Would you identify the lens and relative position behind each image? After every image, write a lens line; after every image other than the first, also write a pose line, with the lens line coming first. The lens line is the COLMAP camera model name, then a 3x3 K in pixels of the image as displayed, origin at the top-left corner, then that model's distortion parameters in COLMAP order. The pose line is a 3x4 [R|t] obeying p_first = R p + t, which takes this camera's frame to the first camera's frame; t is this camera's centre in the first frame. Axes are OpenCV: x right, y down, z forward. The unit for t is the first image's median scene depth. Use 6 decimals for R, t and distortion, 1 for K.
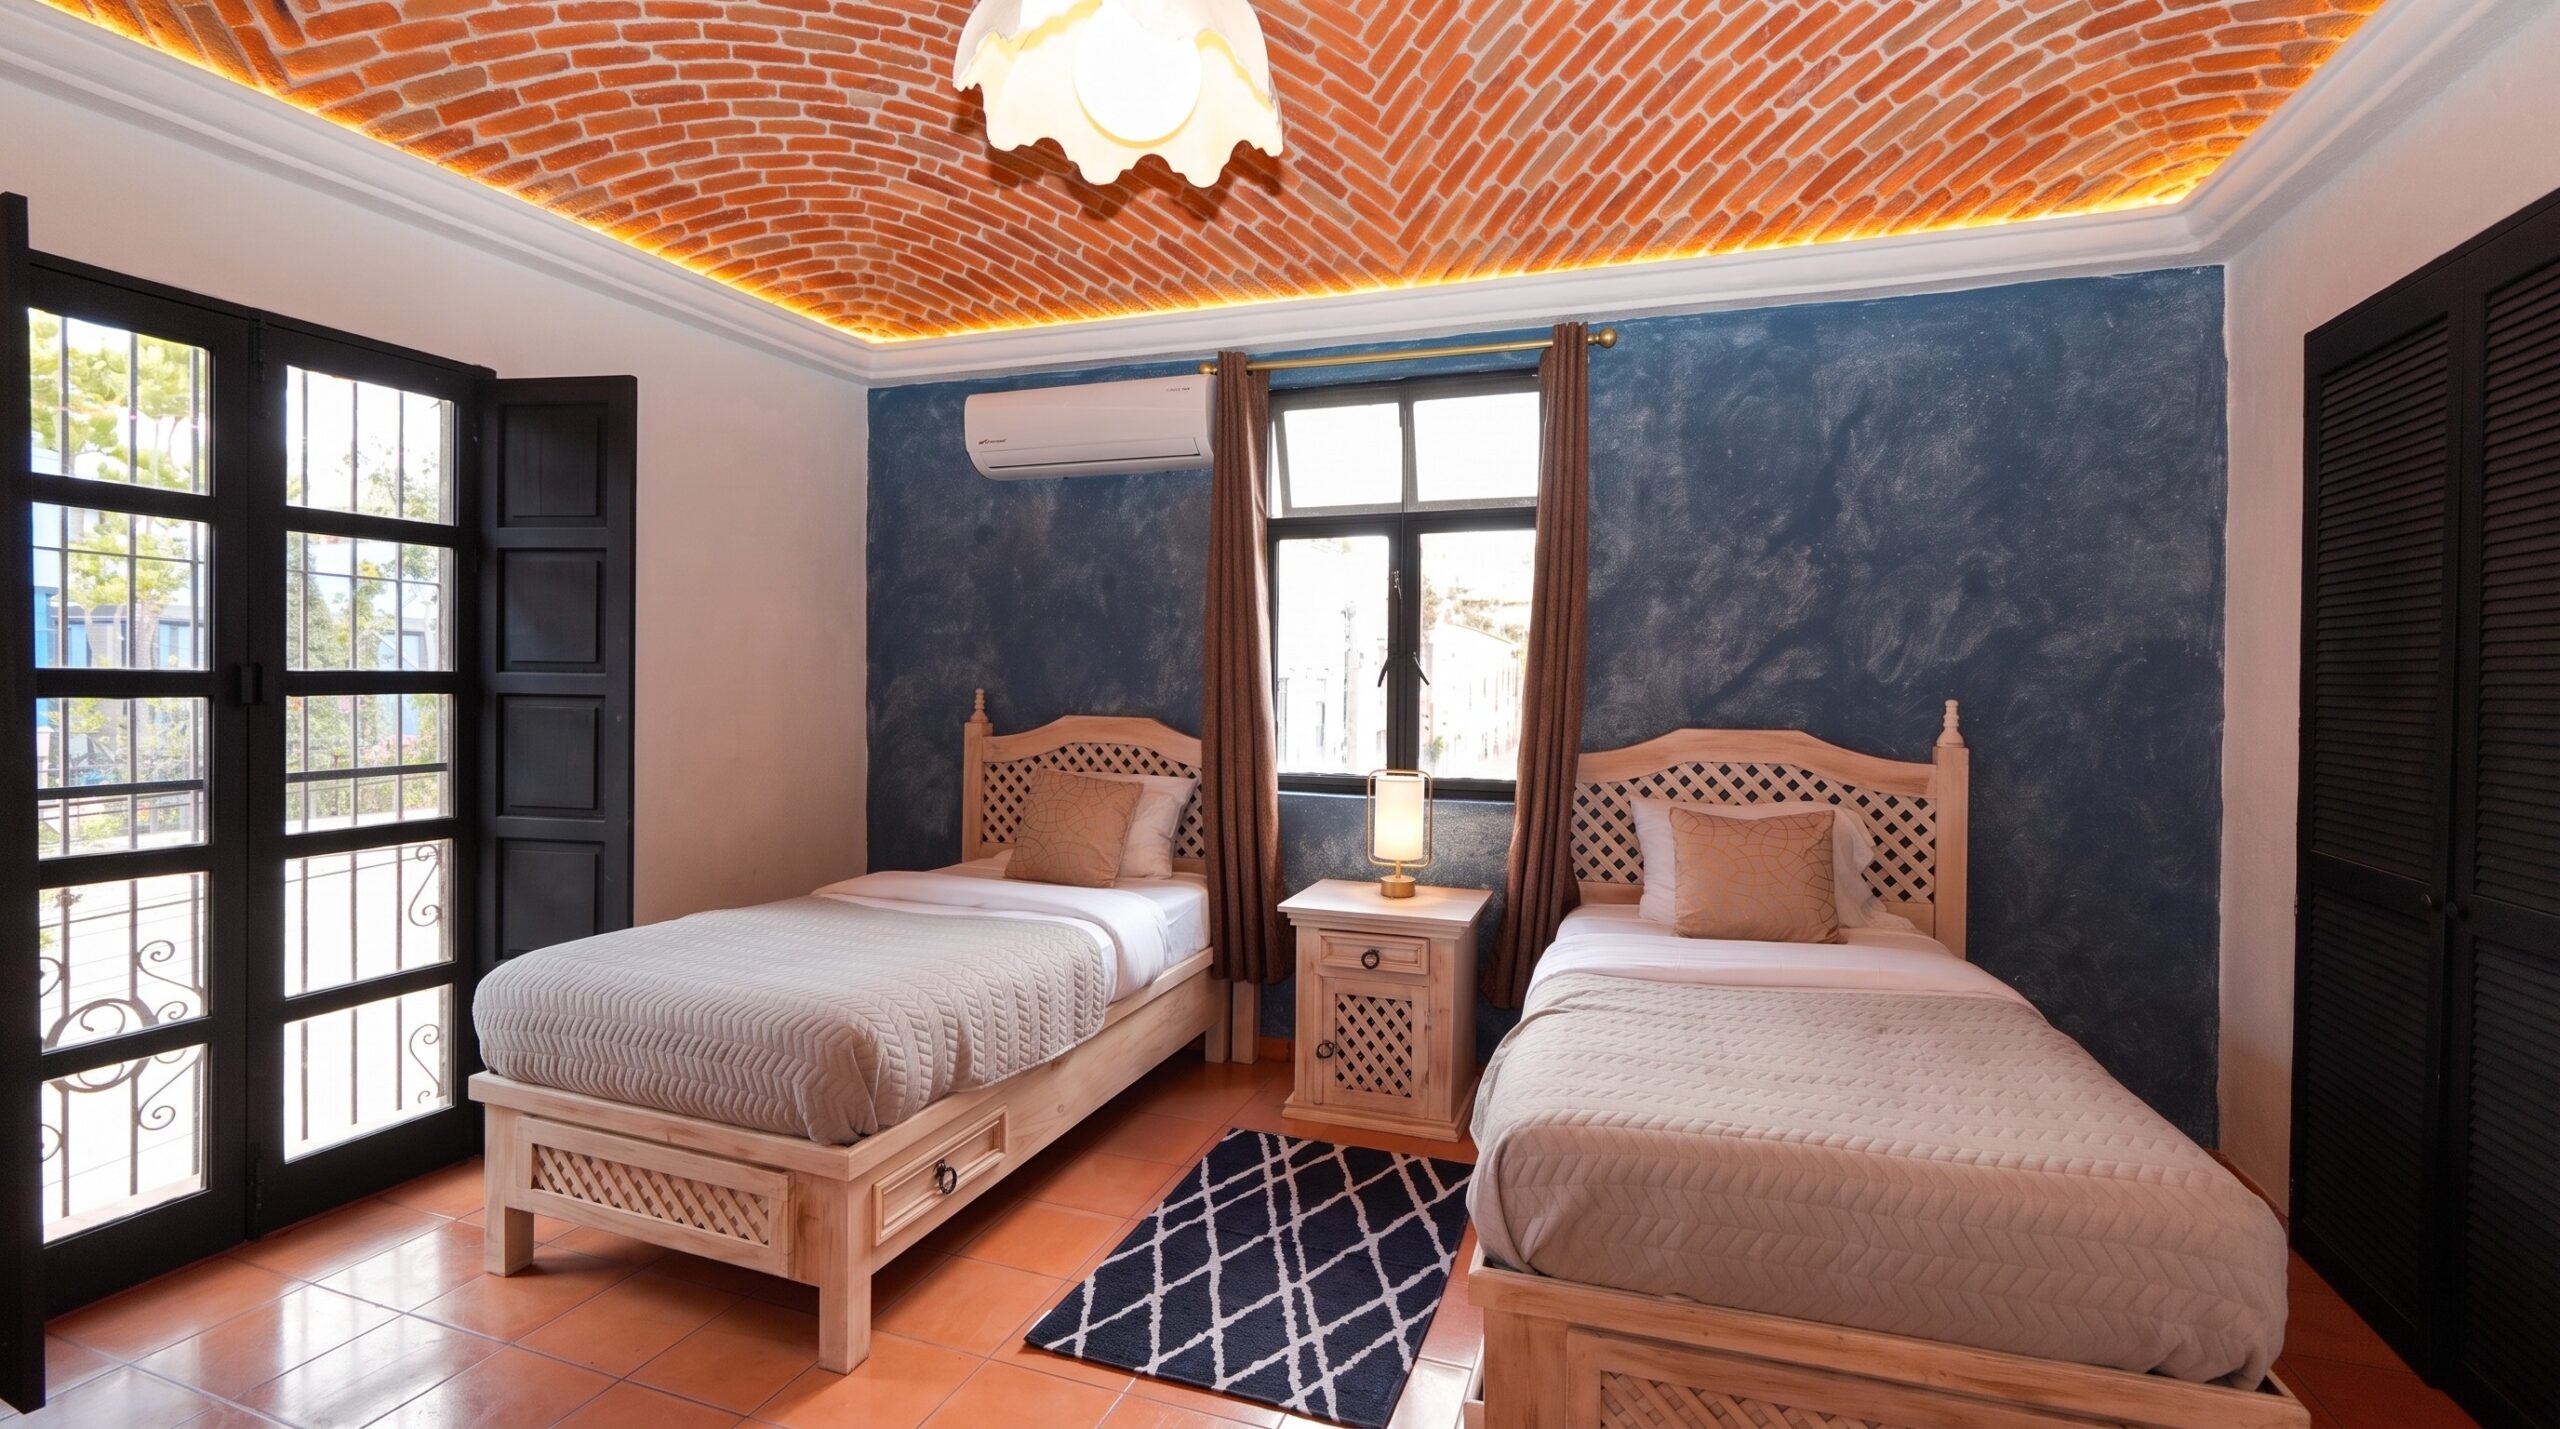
lens RADIAL K [[1119.5, 0, 1268.2], [0, 1119.5, 698.5], [0, 0, 1]] dist [-0.001005, 0.001787]
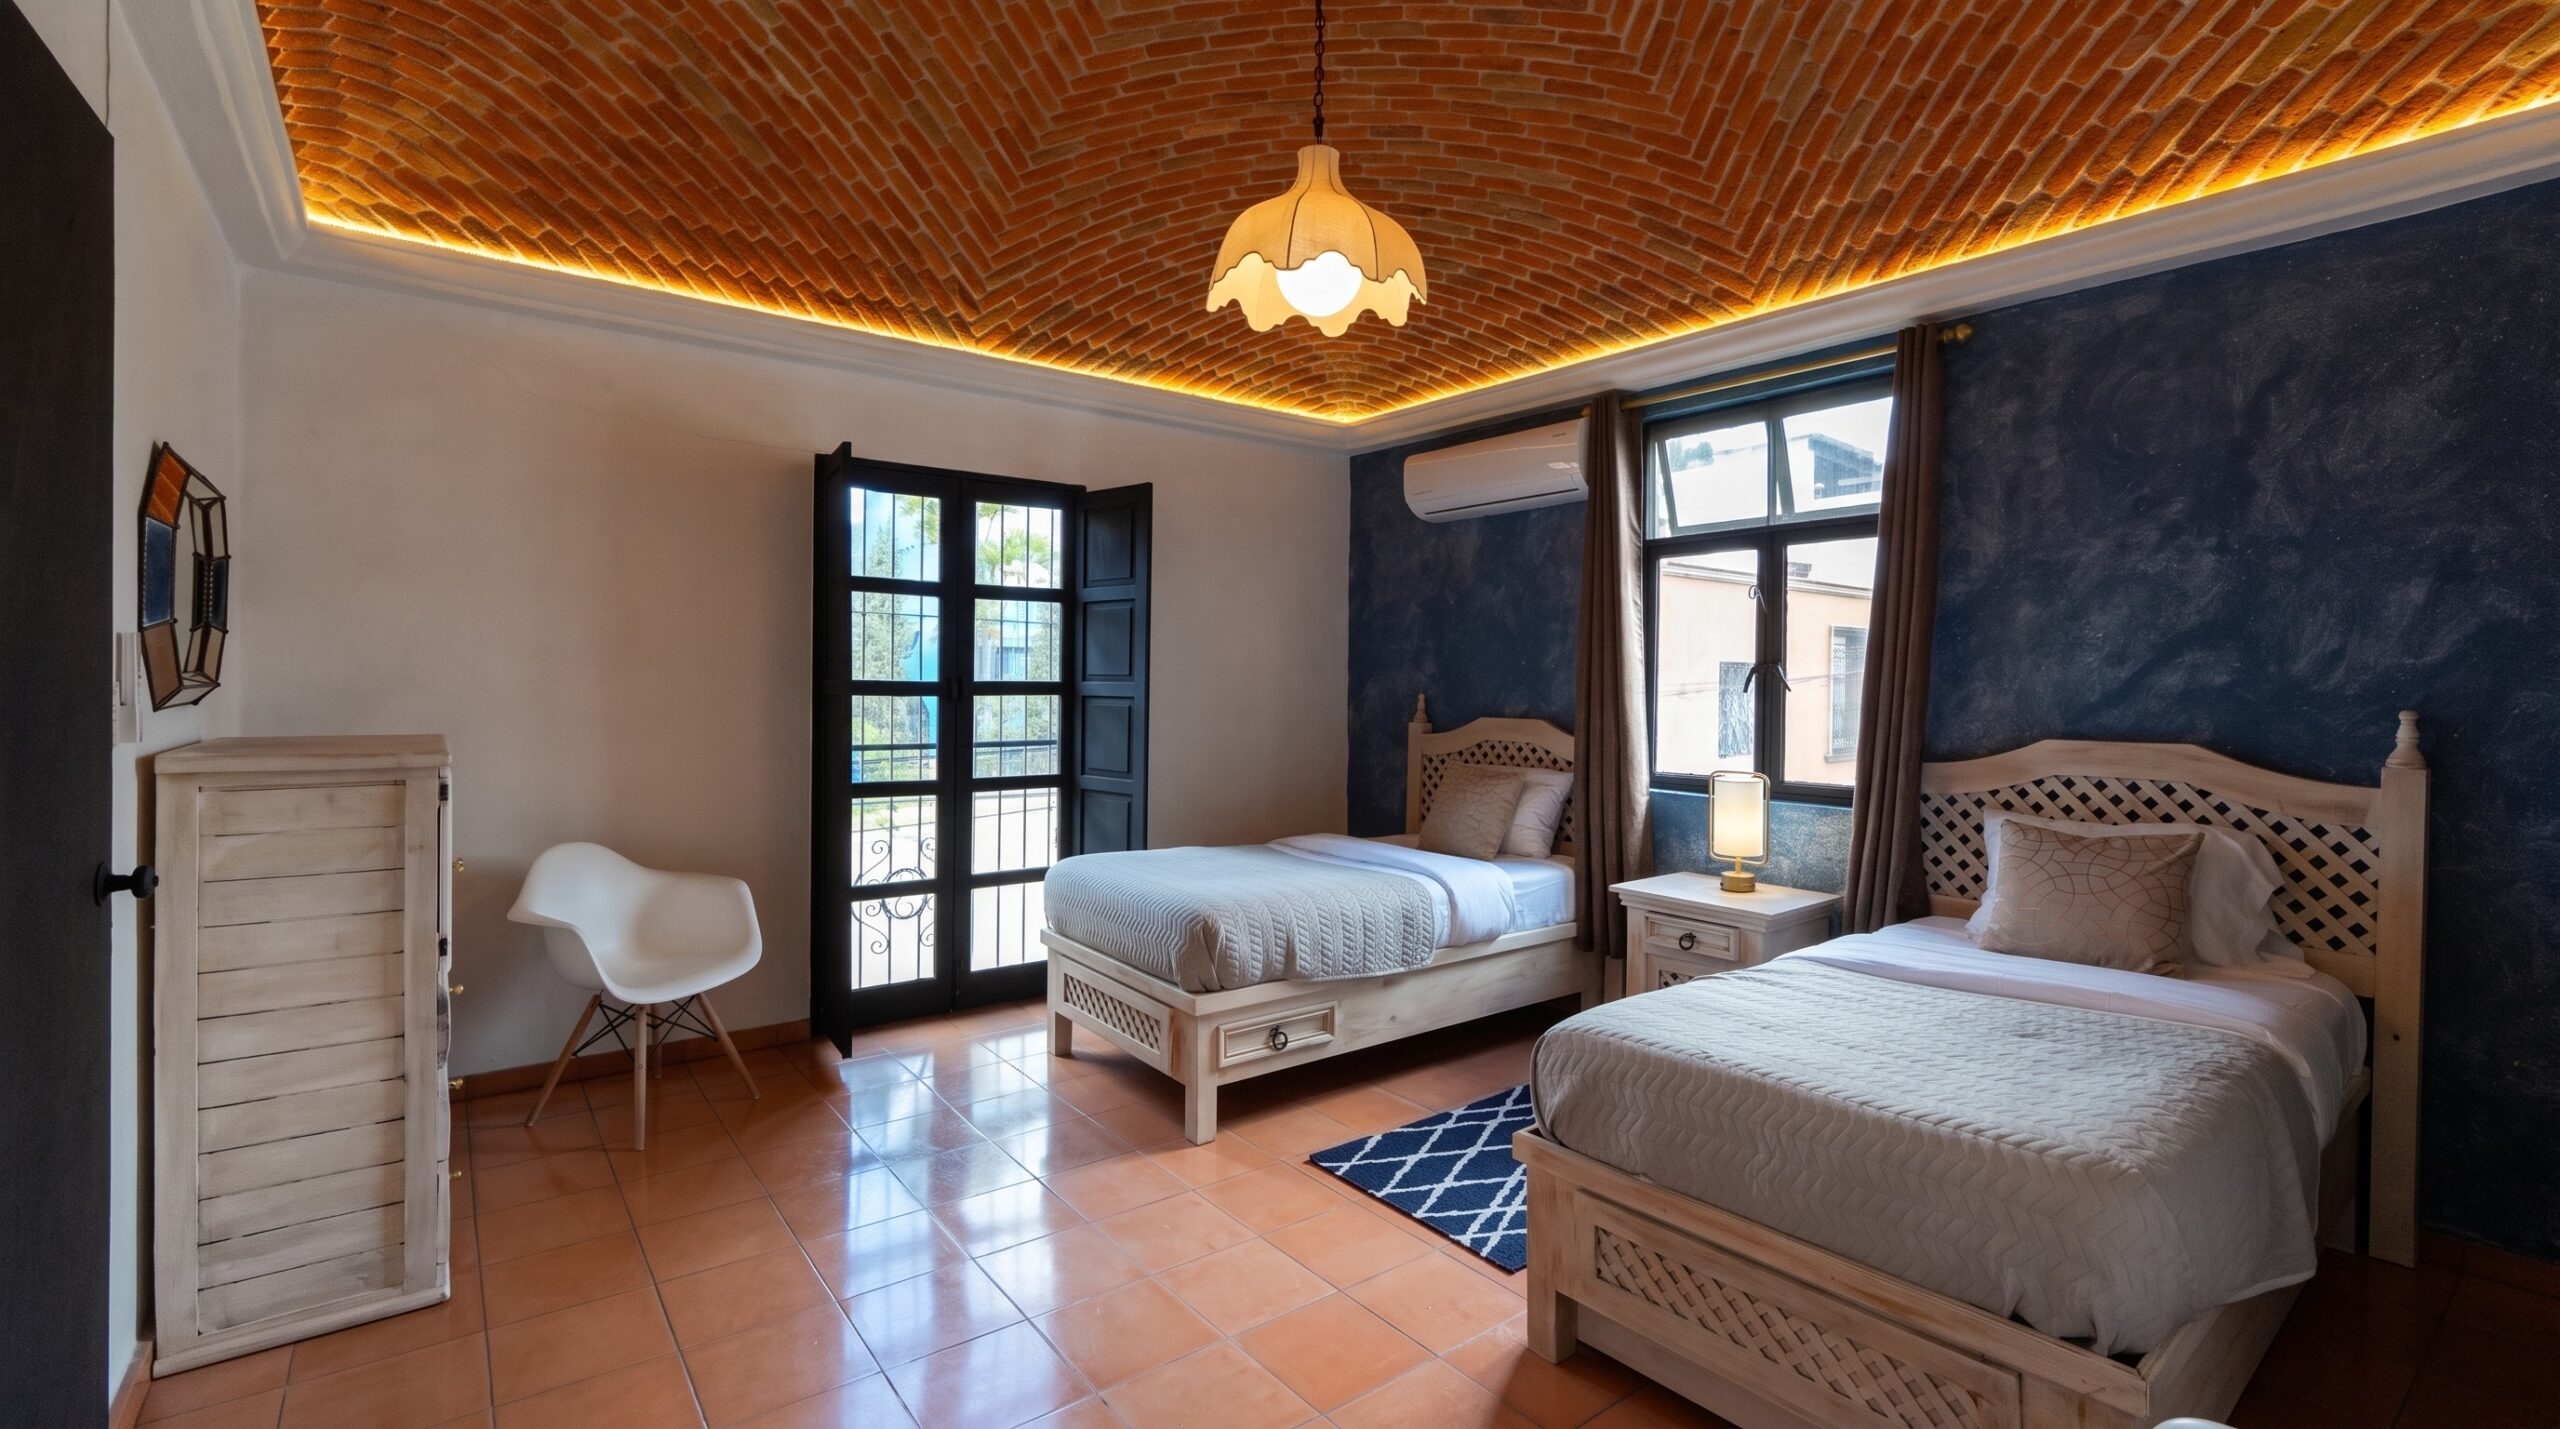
lens RADIAL K [[1119.5, 0, 1253.3], [0, 1119.5, 702.6], [0, 0, 1]] dist [-0.001005, 0.001787]
pose [[0.831931, 0.007867, -0.554824, 0.362153], [-0.010165, 0.999948, -0.001063, 0.004523], [0.554786, 0.006524, 0.831967, -0.152926]]
